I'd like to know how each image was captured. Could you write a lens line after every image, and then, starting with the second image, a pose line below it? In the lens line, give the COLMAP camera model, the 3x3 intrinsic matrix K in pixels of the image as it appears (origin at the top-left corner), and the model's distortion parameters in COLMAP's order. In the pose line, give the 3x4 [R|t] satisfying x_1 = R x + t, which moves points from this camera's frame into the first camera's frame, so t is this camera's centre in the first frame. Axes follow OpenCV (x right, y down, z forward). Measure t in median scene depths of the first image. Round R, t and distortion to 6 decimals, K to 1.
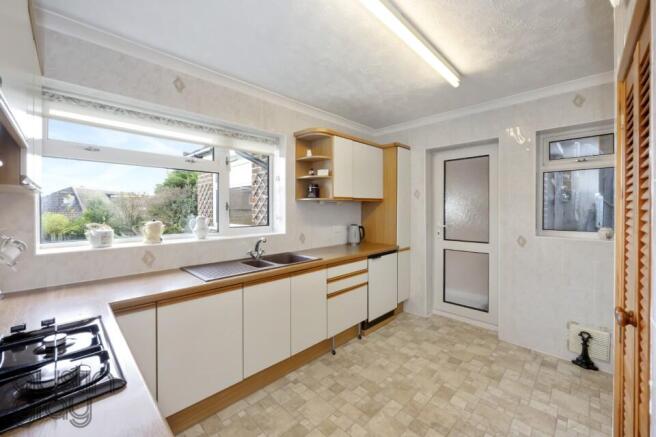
lens RADIAL K [[261.8, 0, 326.6], [0, 261.8, 212.9], [0, 0, 1]] dist [-0.012777, 0.000262]
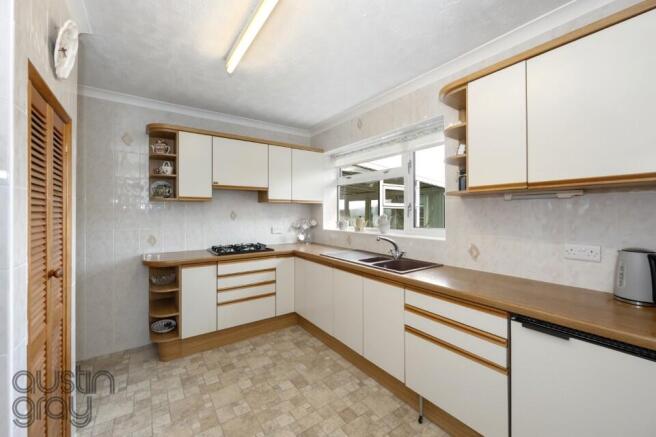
lens RADIAL K [[261.8, 0, 328.8], [0, 261.8, 213.1], [0, 0, 1]] dist [-0.012777, 0.000262]
pose [[-0.170854, 0.007087, -0.985271, 0.866405], [-0.012477, 0.999878, 0.009355, -0.006384], [0.985217, 0.013892, -0.170745, 1.036915]]
